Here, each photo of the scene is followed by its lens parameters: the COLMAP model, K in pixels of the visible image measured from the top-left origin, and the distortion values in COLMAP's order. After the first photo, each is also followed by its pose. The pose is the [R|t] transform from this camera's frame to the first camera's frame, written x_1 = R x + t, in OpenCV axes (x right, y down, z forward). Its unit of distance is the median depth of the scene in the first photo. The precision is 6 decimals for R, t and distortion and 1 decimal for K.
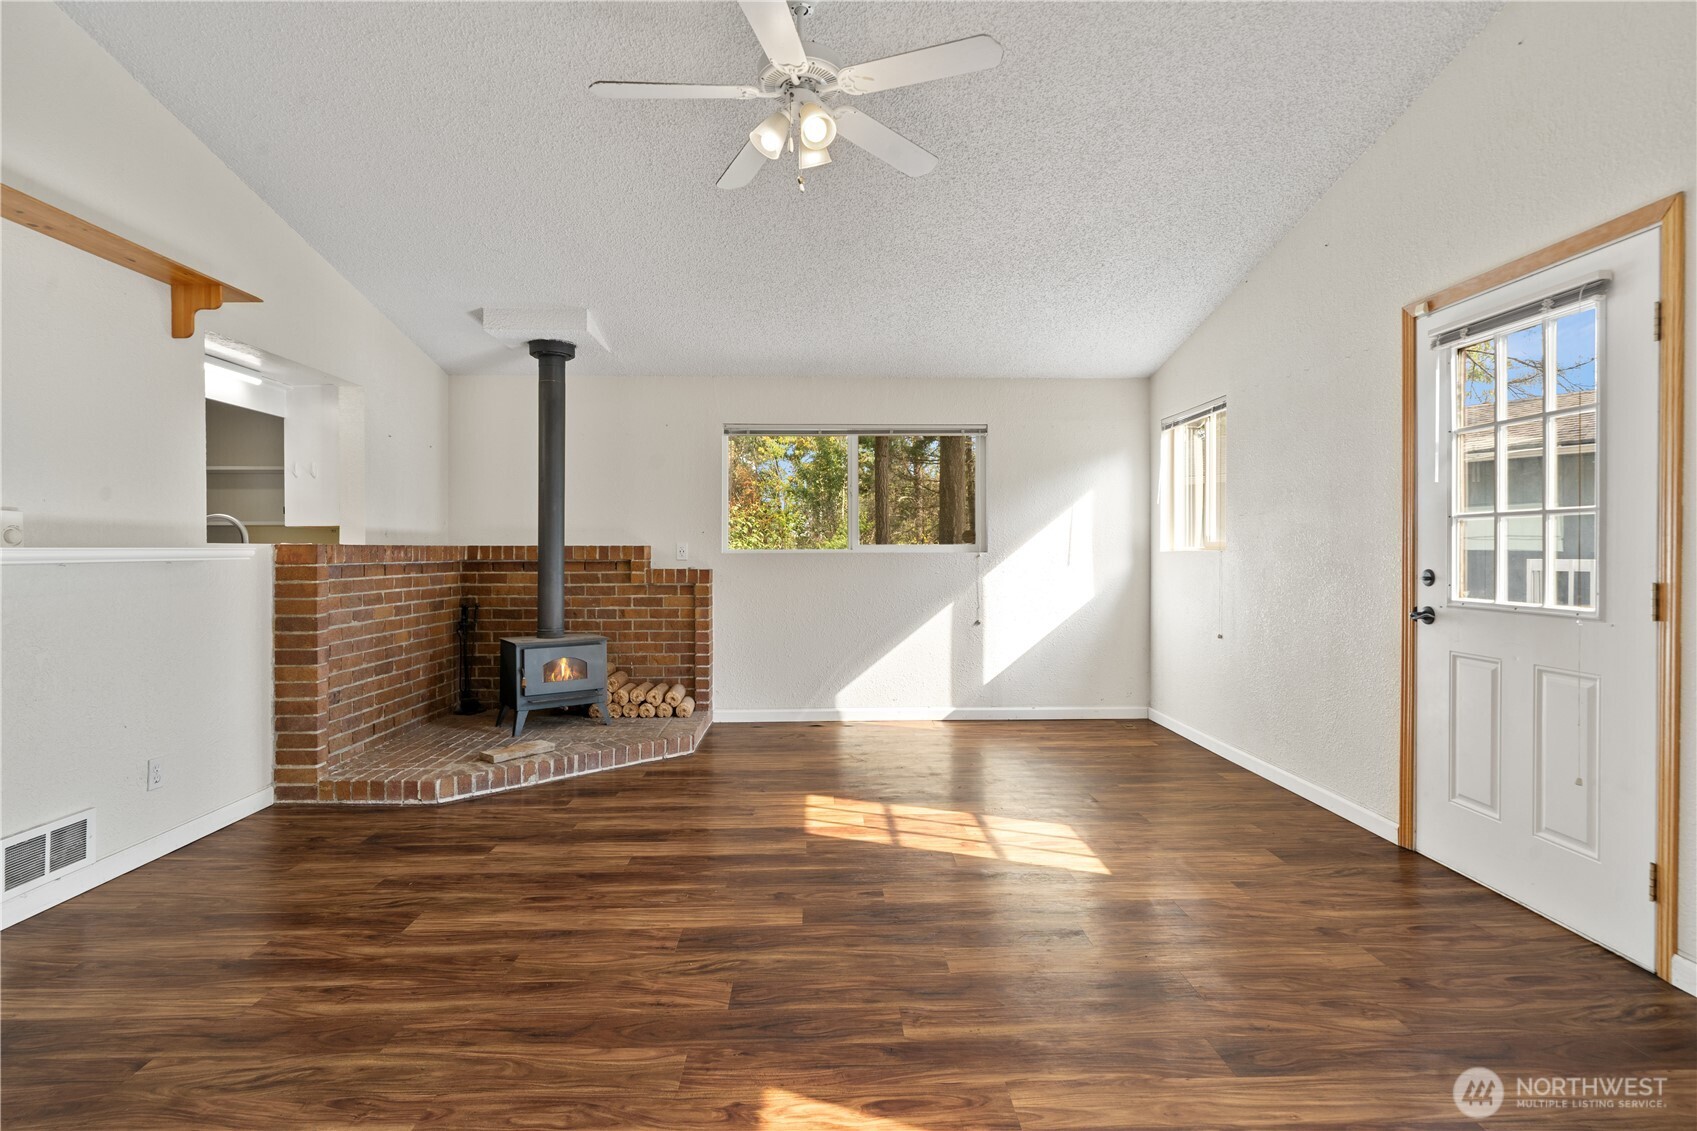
lens RADIAL K [[838.6, 0, 801.5], [0, 838.6, 561.5], [0, 0, 1]] dist [0.000874, 0.001162]
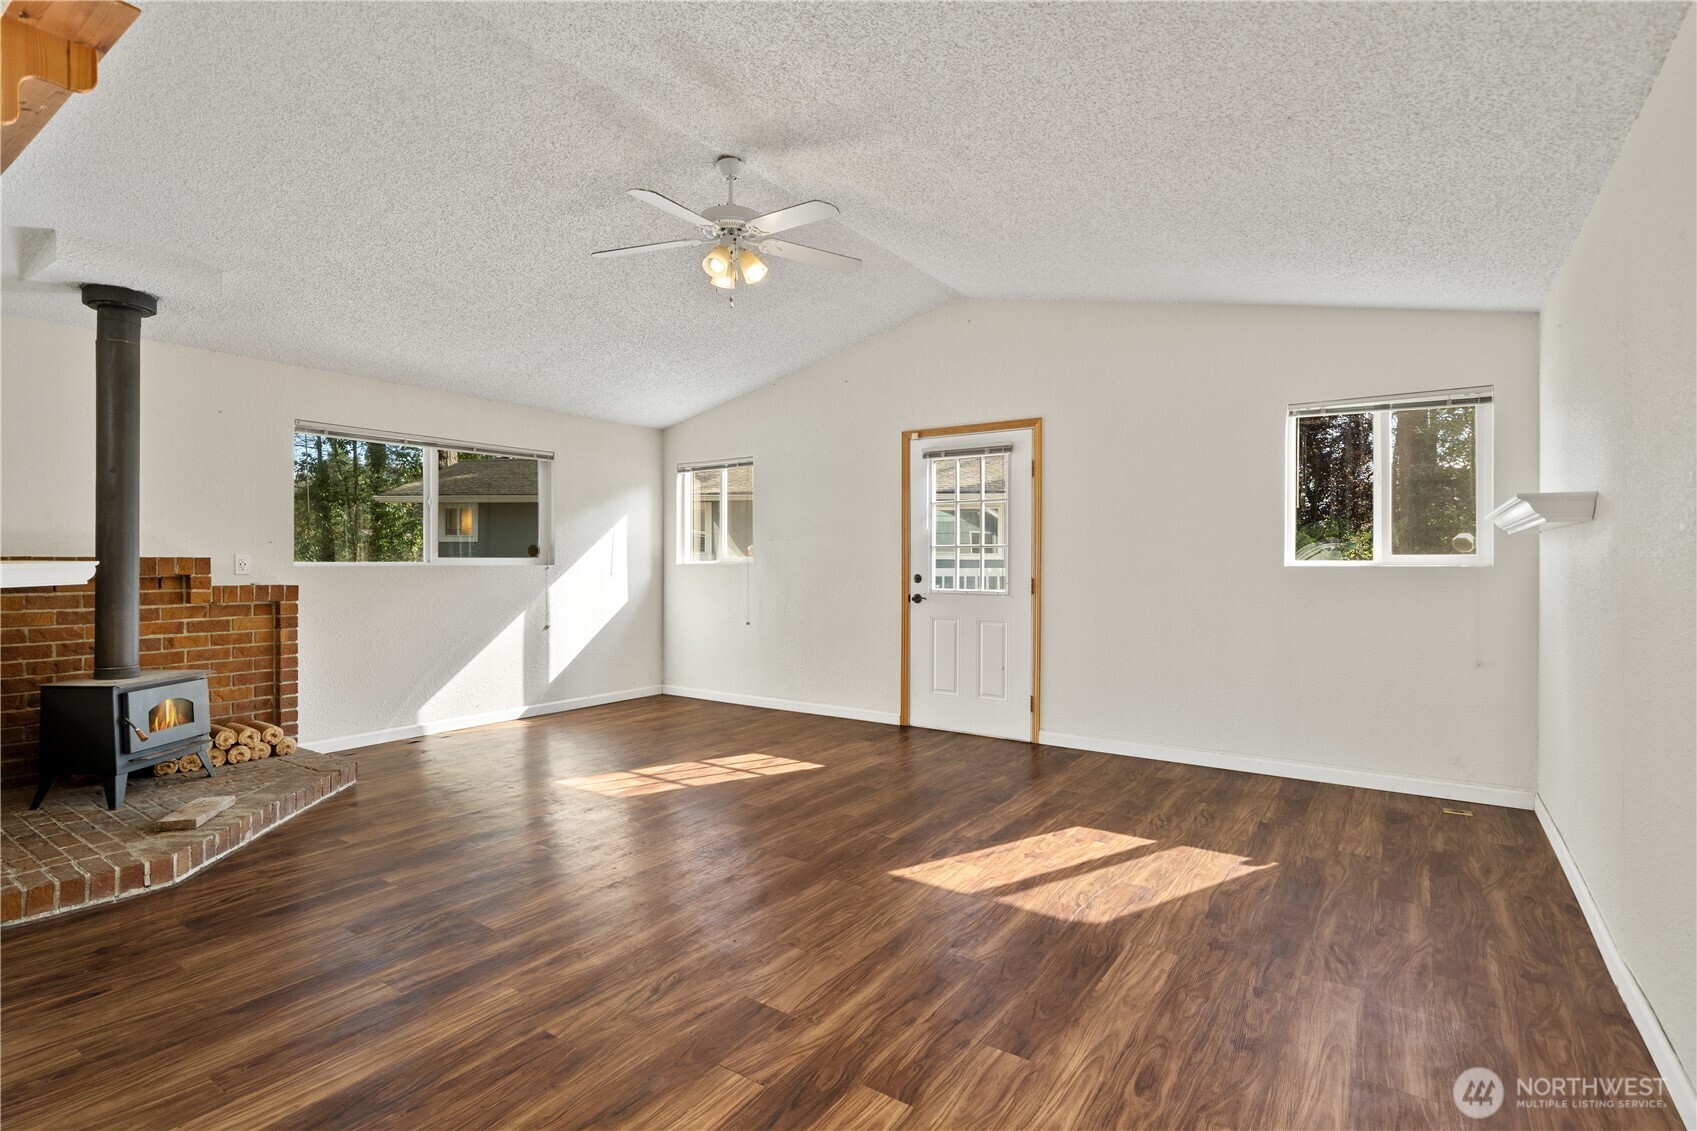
lens RADIAL K [[838.6, 0, 856.5], [0, 838.6, 565.0], [0, 0, 1]] dist [0.000874, 0.001162]
pose [[0.579197, -0.001168, 0.815187, -0.531663], [0.009345, 0.999943, -0.005208, -0.001256], [-0.815134, 0.010635, 0.579174, 0.012145]]
